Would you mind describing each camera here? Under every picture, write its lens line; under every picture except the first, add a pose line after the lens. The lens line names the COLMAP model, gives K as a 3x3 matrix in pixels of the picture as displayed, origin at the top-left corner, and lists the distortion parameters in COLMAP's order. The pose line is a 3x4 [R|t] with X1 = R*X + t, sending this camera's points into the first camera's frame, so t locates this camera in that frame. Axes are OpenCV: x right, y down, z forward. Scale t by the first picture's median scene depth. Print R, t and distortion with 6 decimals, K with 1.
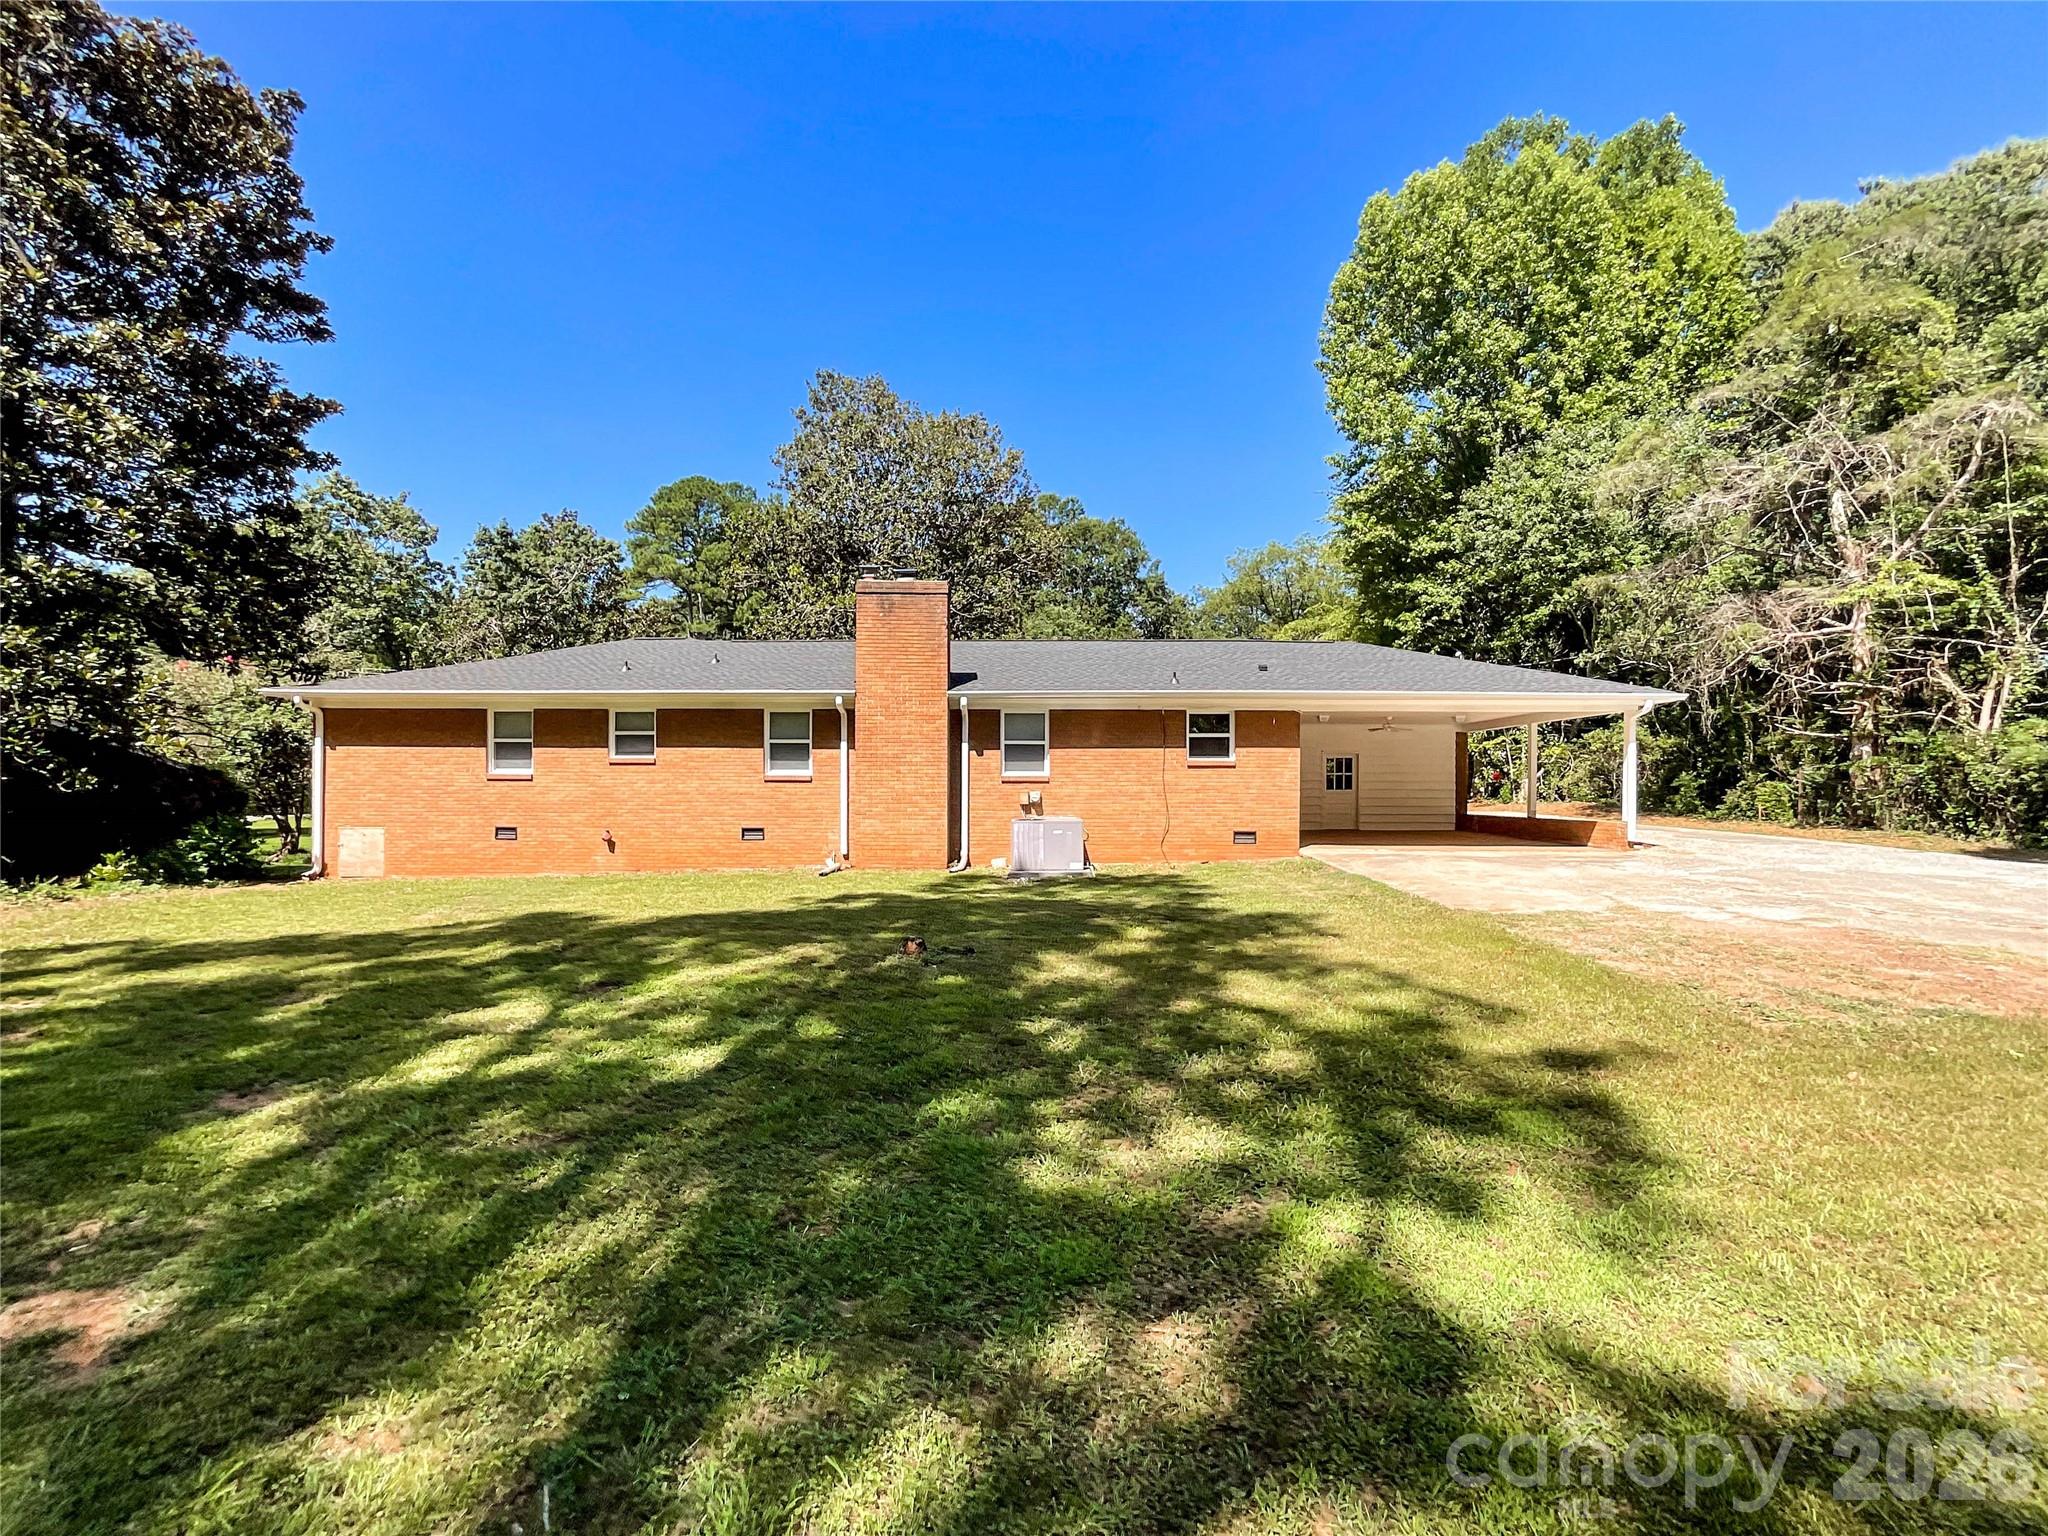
lens RADIAL K [[856.6, 0, 1018.1], [0, 856.6, 789.5], [0, 0, 1]] dist [-0.000701, -0.000176]
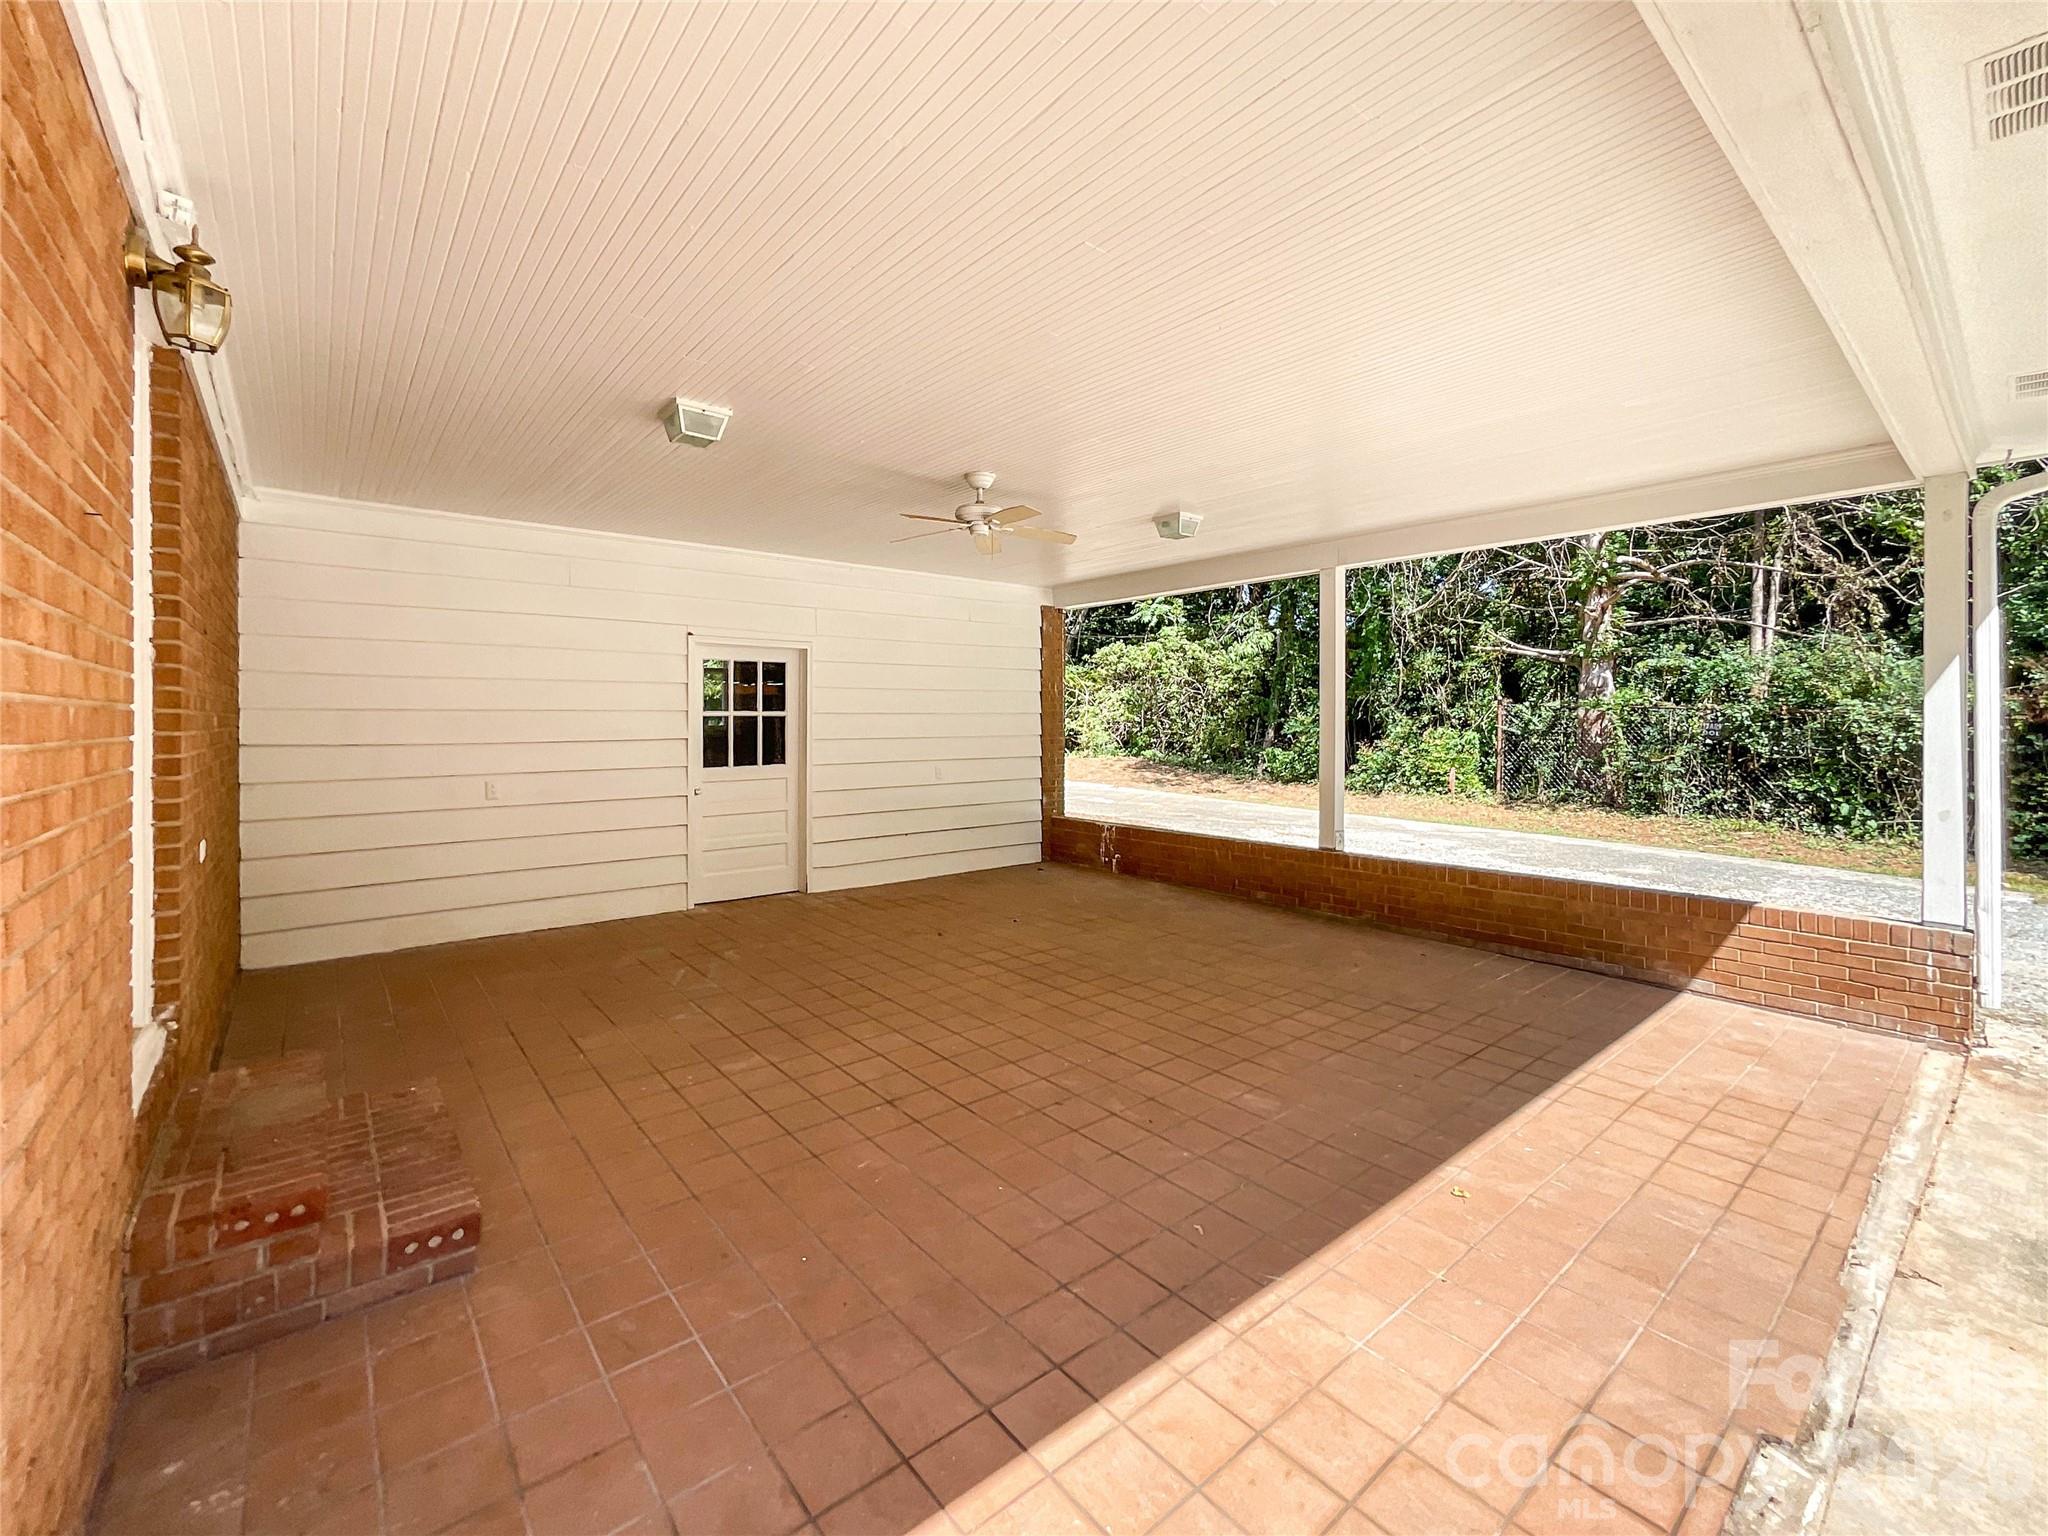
lens RADIAL K [[868.3, 0, 1037.2], [0, 868.3, 726.6], [0, 0, 1]] dist [-0.019777, -0.000039]
pose [[0.747061, -0.008736, 0.664698, 0.315839], [0.003563, 0.999952, 0.009138, -0.020374], [-0.664745, -0.004459, 0.747057, 0.892990]]
